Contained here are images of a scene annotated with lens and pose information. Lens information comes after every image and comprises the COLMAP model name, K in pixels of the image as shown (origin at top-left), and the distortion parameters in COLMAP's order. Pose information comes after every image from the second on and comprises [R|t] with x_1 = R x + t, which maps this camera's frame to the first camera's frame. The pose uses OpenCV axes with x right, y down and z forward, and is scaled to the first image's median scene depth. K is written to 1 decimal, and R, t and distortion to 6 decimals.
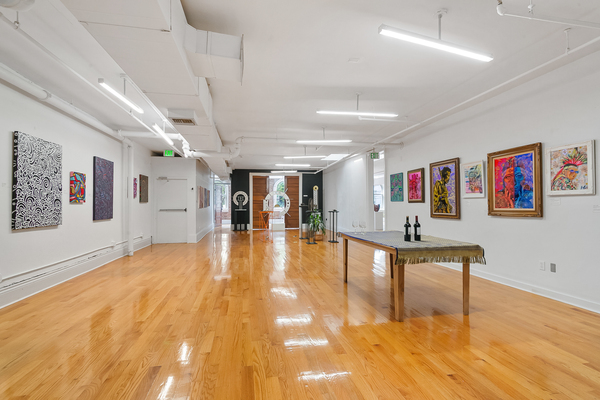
lens RADIAL K [[294.3, 0, 300.0], [0, 294.3, 200.0], [0, 0, 1]] dist [-0.000476, 0.000013]
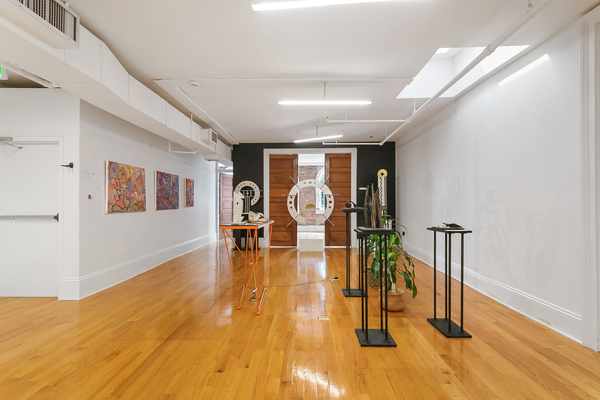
lens RADIAL K [[294.3, 0, 300.0], [0, 294.3, 200.0], [0, 0, 1]] dist [-0.000476, 0.000013]
pose [[0.978820, -0.000385, -0.204722, 0.016511], [0.001497, 0.999985, 0.005277, 0.004187], [0.204717, -0.005471, 0.978806, 0.446686]]
